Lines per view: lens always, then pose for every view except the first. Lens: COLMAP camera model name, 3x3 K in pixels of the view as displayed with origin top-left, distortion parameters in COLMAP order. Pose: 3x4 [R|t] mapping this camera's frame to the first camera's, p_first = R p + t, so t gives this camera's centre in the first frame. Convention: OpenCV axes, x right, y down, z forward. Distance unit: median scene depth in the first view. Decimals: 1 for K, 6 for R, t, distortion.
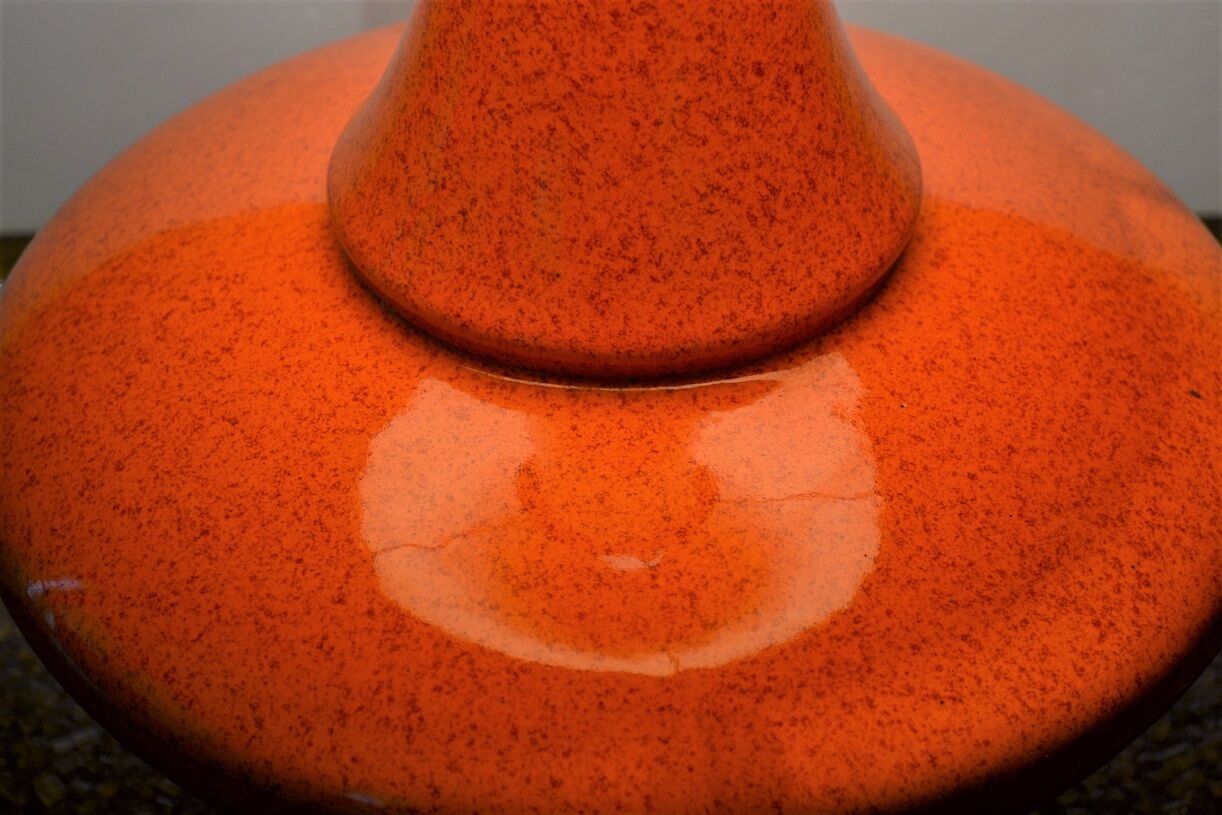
lens RADIAL K [[2044.8, 0, 617.0], [0, 2044.8, 407.1], [0, 0, 1]] dist [0.010596, 0.000000]
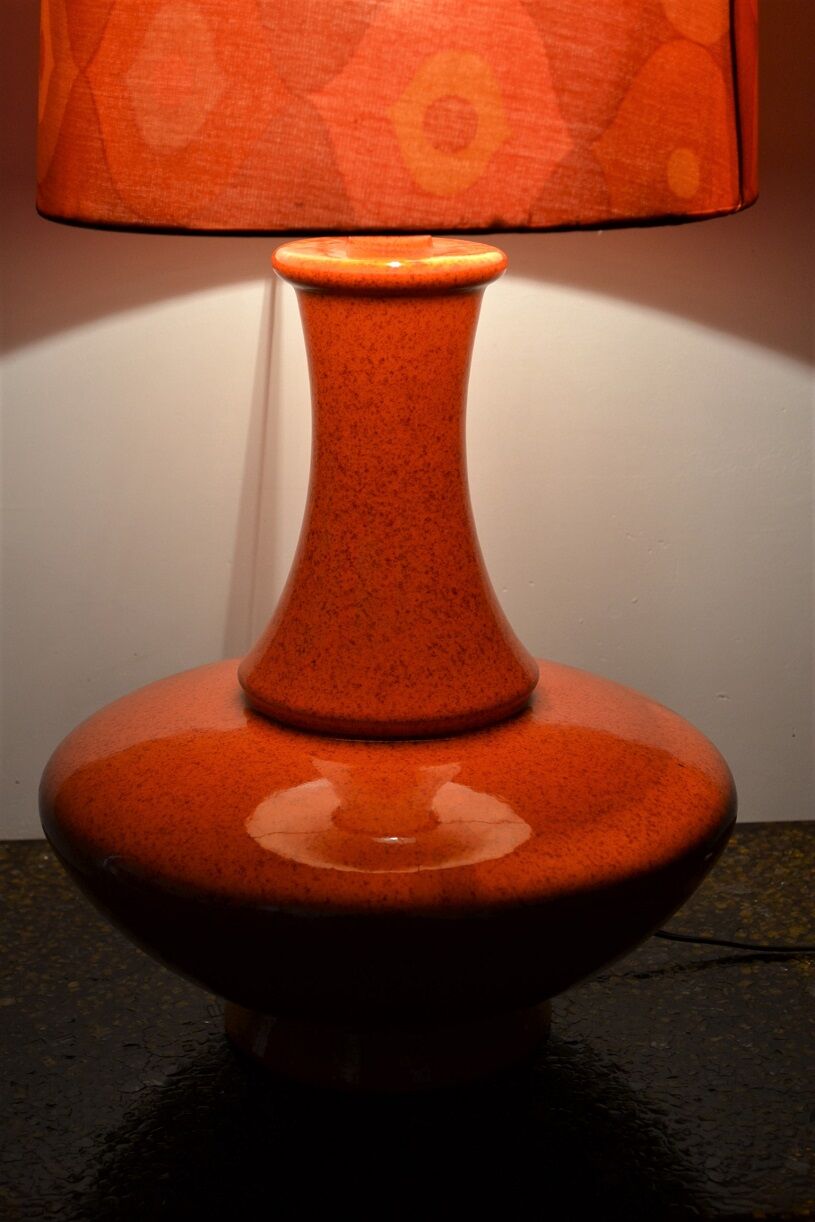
lens RADIAL K [[2044.8, 0, 403.2], [0, 2044.8, 612.7], [0, 0, 1]] dist [0.010596, 0.000000]
pose [[0.999183, -0.002810, 0.040312, -0.069317], [0.018912, 0.914099, -0.405049, 0.711233], [-0.035711, 0.405481, 0.913406, -0.925896]]
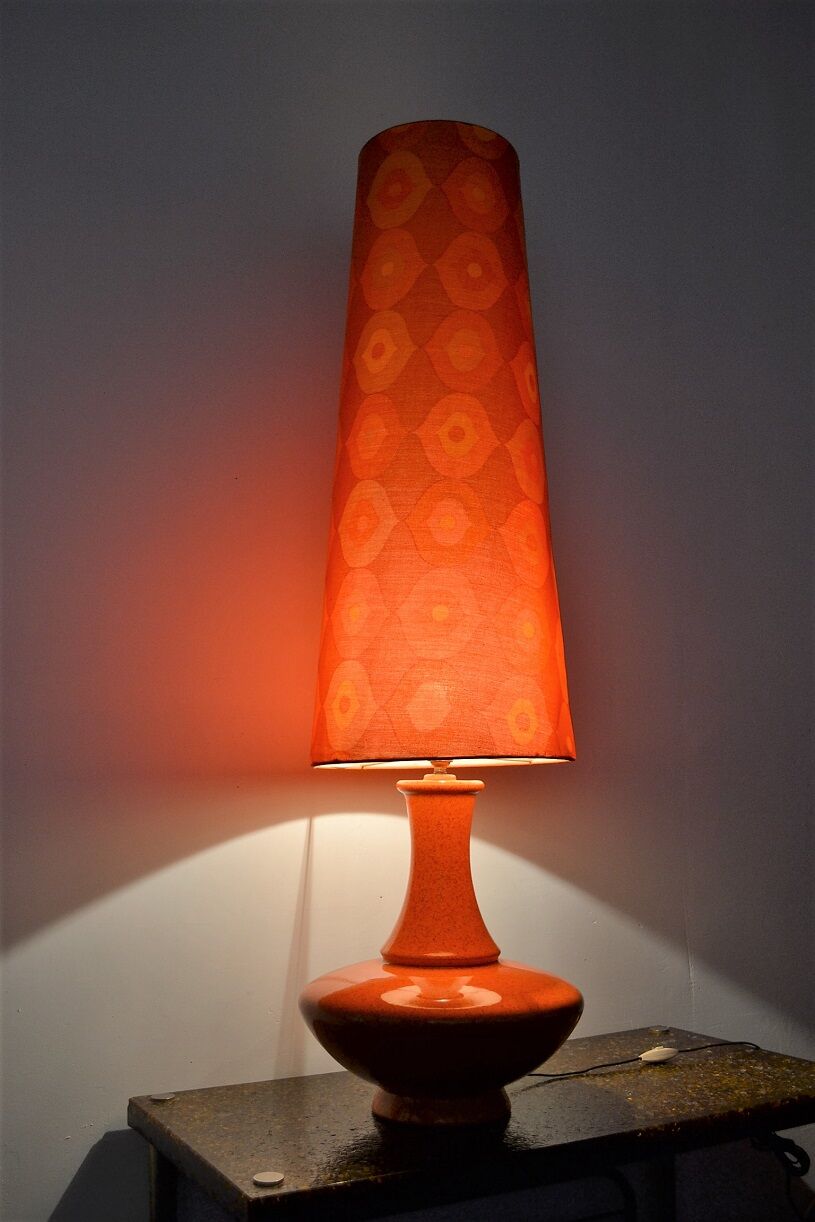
lens RADIAL K [[1216.5, 0, 409.1], [0, 1216.5, 613.0], [0, 0, 1]] dist [-0.067217, 0.000000]
pose [[0.887195, 0.072600, 0.455646, -1.623290], [0.297167, 0.665533, -0.684659, 1.468863], [-0.352954, 0.742829, 0.568884, -1.369655]]
